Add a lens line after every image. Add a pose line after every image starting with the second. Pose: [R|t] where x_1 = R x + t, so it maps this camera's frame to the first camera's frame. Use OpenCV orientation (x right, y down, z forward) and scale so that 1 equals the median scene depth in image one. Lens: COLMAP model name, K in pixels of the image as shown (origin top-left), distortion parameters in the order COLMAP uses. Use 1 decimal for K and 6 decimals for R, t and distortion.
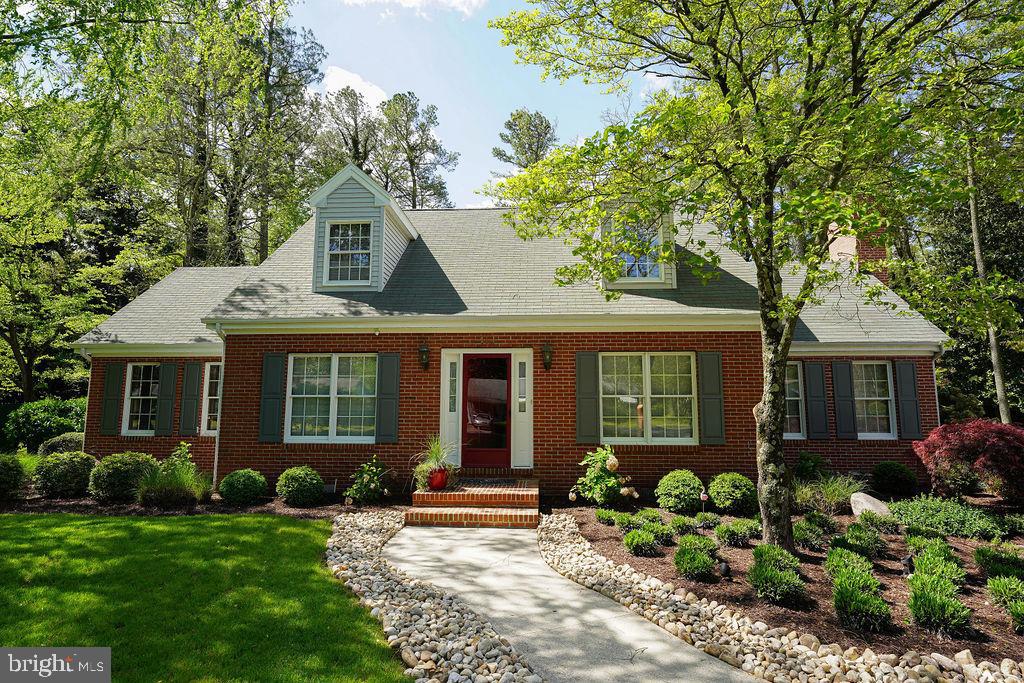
lens RADIAL K [[509.9, 0, 512.2], [0, 509.9, 339.9], [0, 0, 1]] dist [0.000737, -0.000250]
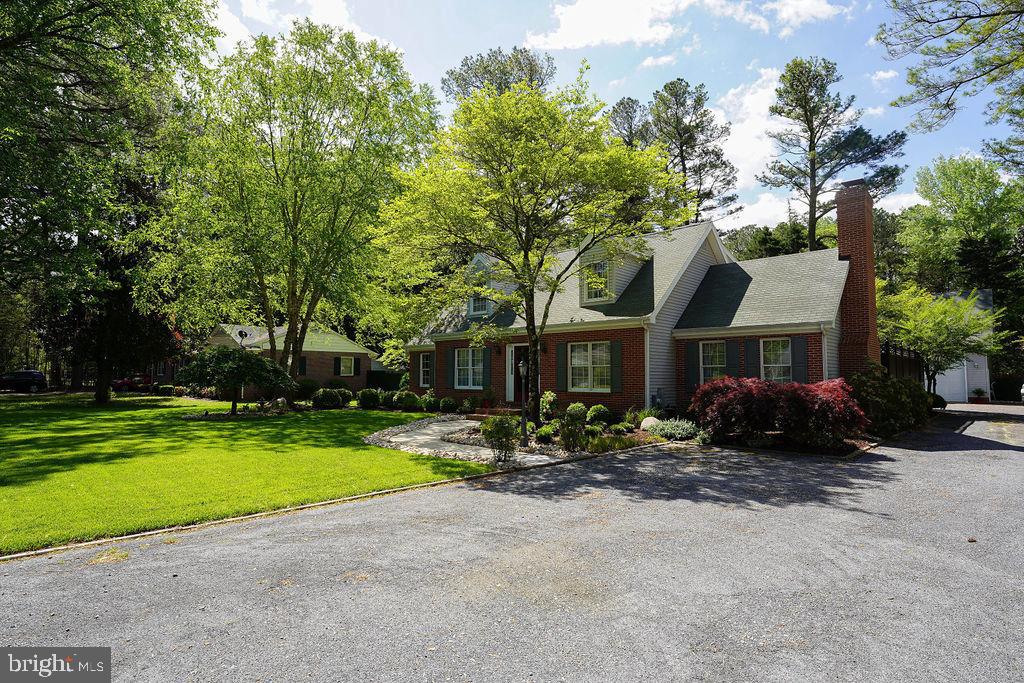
lens RADIAL K [[532.6, 0, 518.8], [0, 532.6, 349.3], [0, 0, 1]] dist [-0.001414, 0.000270]
pose [[0.781542, -0.032031, -0.623030, 1.224702], [0.079109, 0.995707, 0.048046, -0.059558], [0.618816, -0.086837, 0.780721, -0.629136]]
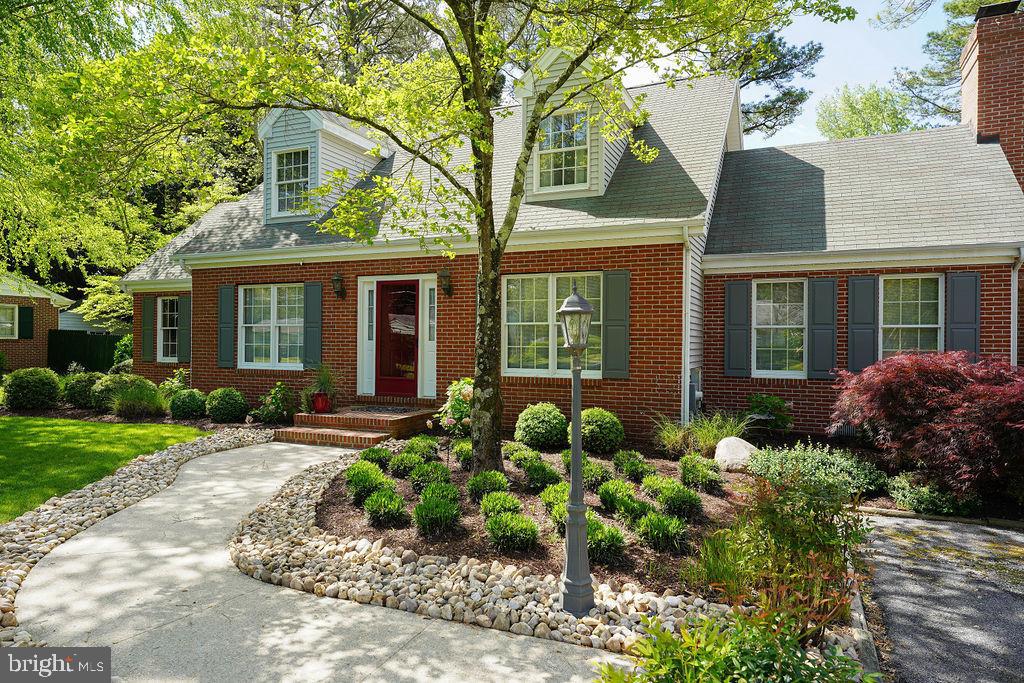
lens RADIAL K [[649.4, 0, 513.5], [0, 649.4, 338.7], [0, 0, 1]] dist [0.011434, 0.000599]
pose [[0.936786, 0.001984, -0.349896, 0.580823], [0.040080, 0.992793, 0.112937, 0.006676], [0.347599, -0.119822, 0.929956, -0.072094]]
